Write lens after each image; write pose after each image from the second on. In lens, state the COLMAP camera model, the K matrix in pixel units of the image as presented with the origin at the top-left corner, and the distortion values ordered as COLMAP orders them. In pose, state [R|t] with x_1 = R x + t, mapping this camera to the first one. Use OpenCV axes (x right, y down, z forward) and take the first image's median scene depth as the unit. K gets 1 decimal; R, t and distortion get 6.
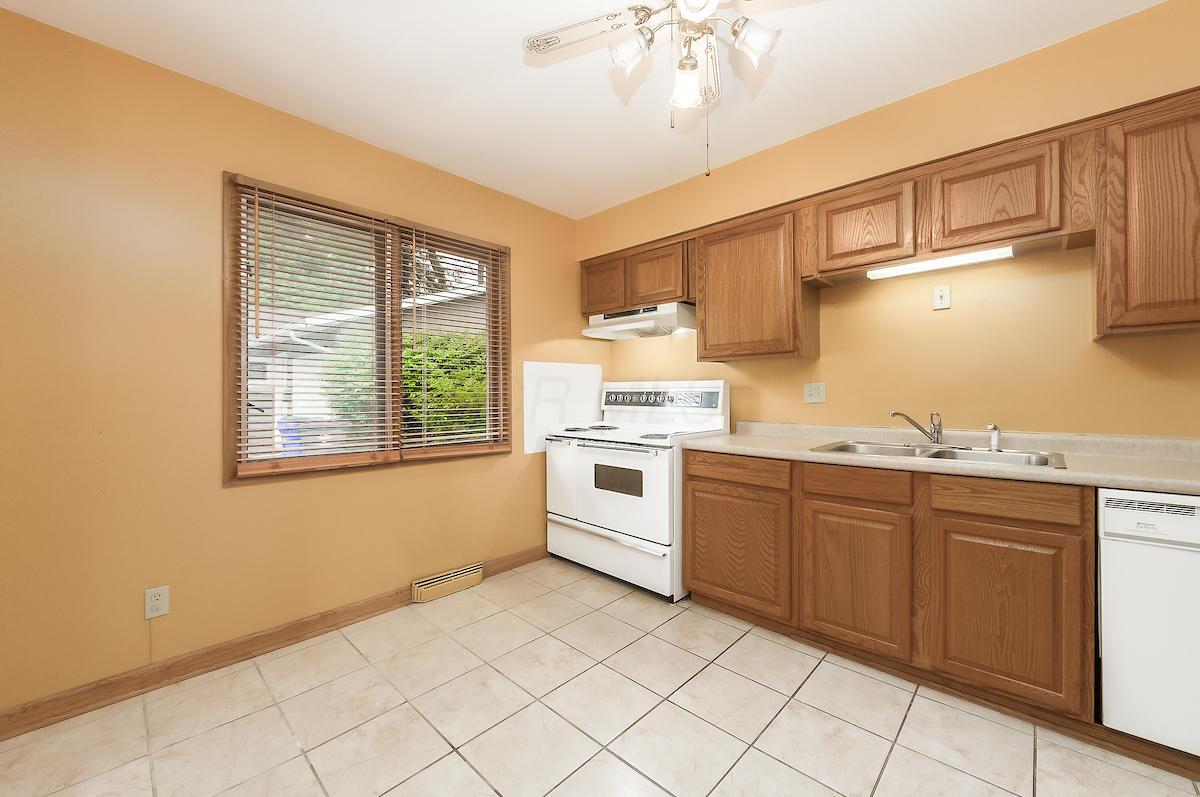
lens RADIAL K [[468.0, 0, 599.6], [0, 468.0, 394.7], [0, 0, 1]] dist [-0.011985, -0.000227]
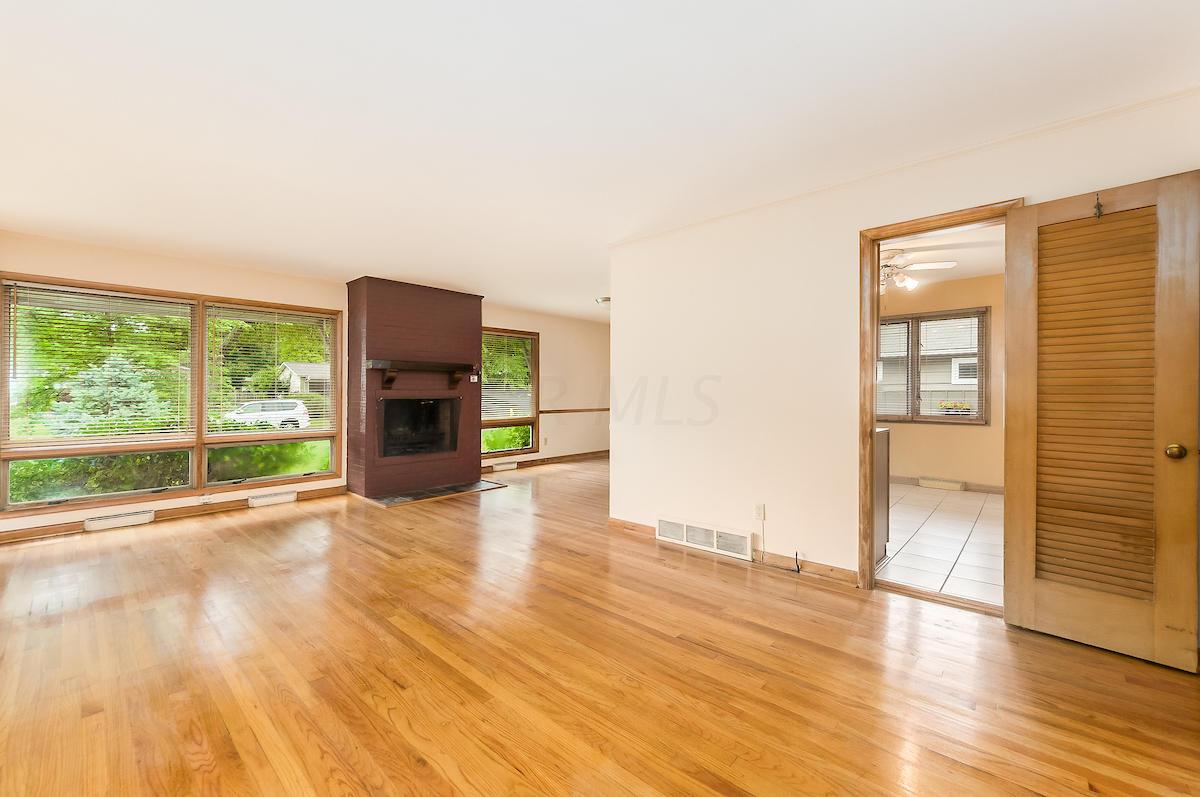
lens RADIAL K [[486.8, 0, 596.7], [0, 486.8, 391.4], [0, 0, 1]] dist [-0.001295, -0.000284]
pose [[0.032142, 0.003511, -0.999477, 2.019361], [0.007615, 0.999964, 0.003758, -0.020154], [0.999454, -0.007732, 0.032114, -0.639139]]
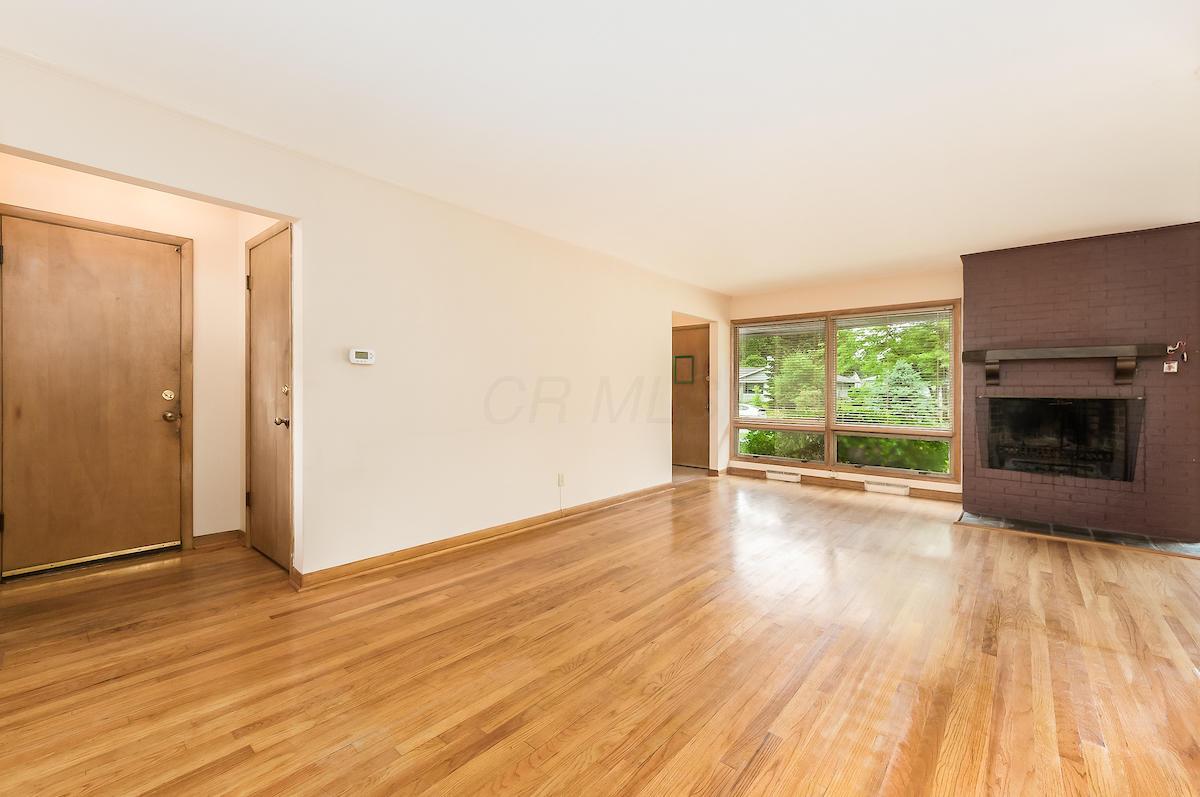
lens RADIAL K [[486.8, 0, 596.7], [0, 486.8, 391.4], [0, 0, 1]] dist [-0.001295, -0.000284]
pose [[-0.998258, -0.000435, -0.059003, 1.314290], [-0.000171, 0.999990, -0.004468, 0.002540], [0.059004, -0.004451, -0.998248, 0.241038]]
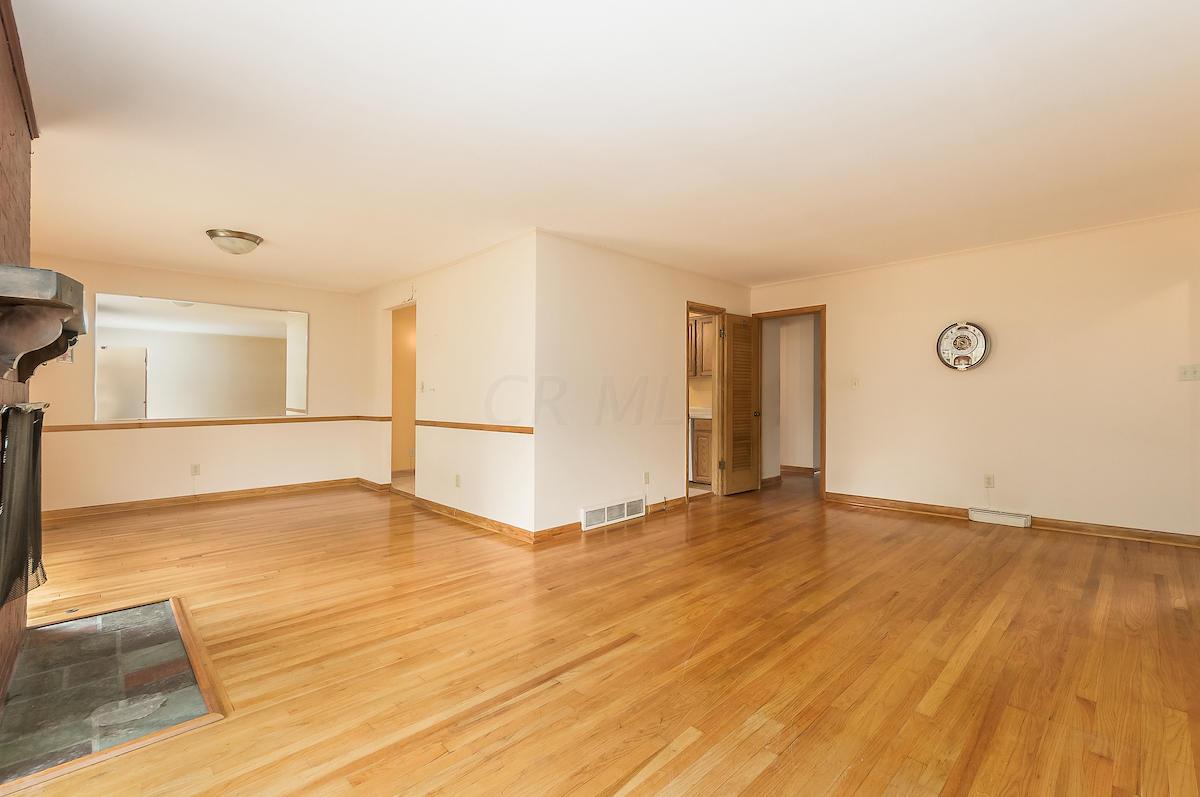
lens RADIAL K [[524.6, 0, 598.6], [0, 524.6, 394.3], [0, 0, 1]] dist [0.000173, 0.000062]
pose [[0.999612, 0.003134, -0.027677, 0.471912], [-0.003001, 0.999984, 0.004851, -0.011708], [0.027692, -0.004766, 0.999605, -2.271747]]
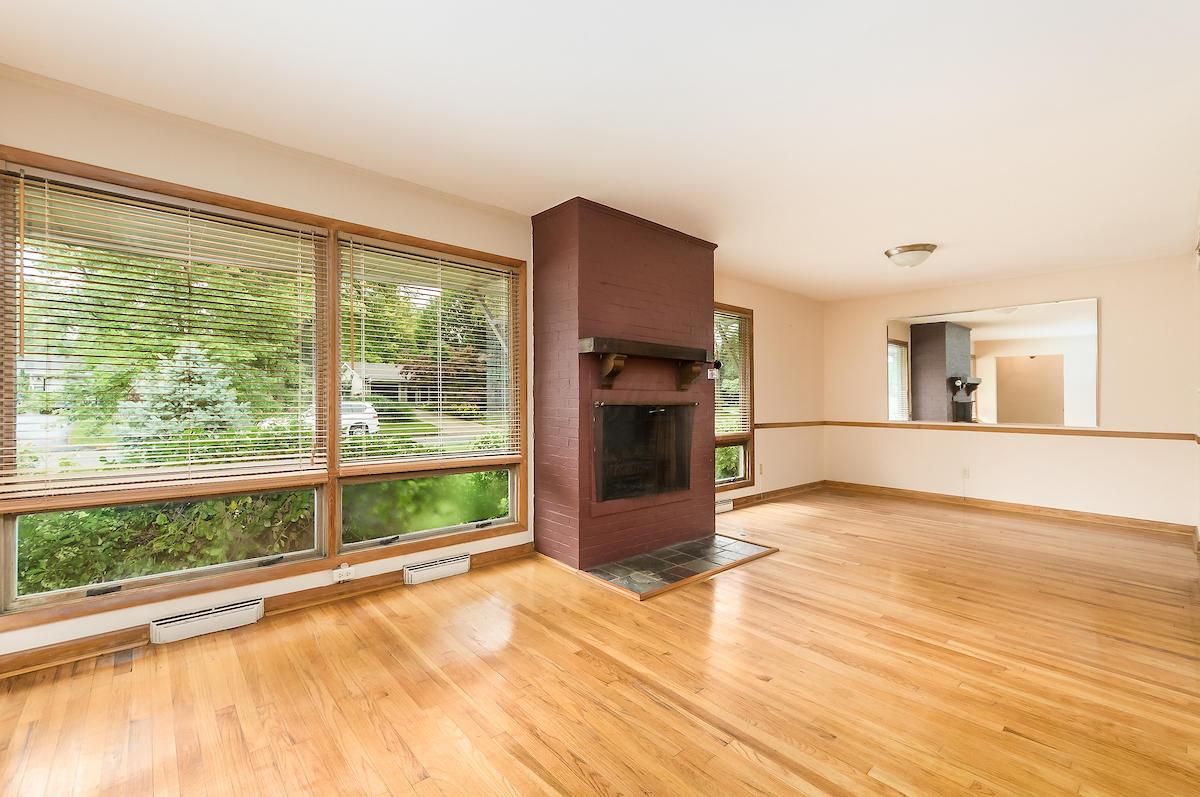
lens RADIAL K [[515.6, 0, 594.7], [0, 515.6, 409.5], [0, 0, 1]] dist [0.000935, -0.000014]
pose [[-0.075047, 0.026894, -0.996817, 1.119949], [-0.005563, 0.999609, 0.027388, -0.009114], [0.997164, 0.007600, -0.074868, -1.511855]]
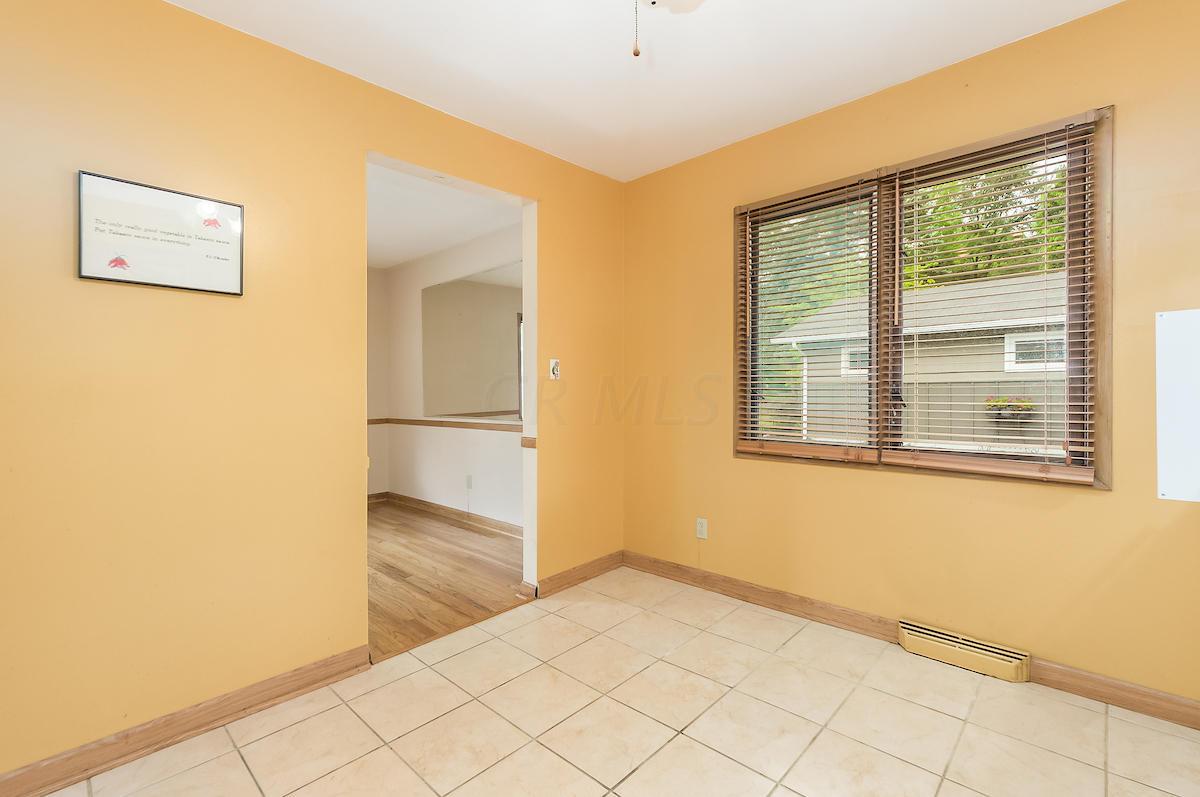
lens RADIAL K [[524.6, 0, 598.6], [0, 524.6, 394.3], [0, 0, 1]] dist [0.000173, 0.000062]
pose [[-0.003637, 0.009587, -0.999947, 0.547424], [0.007869, 0.999923, 0.009558, 0.007925], [0.999962, -0.007834, -0.003712, 0.548543]]
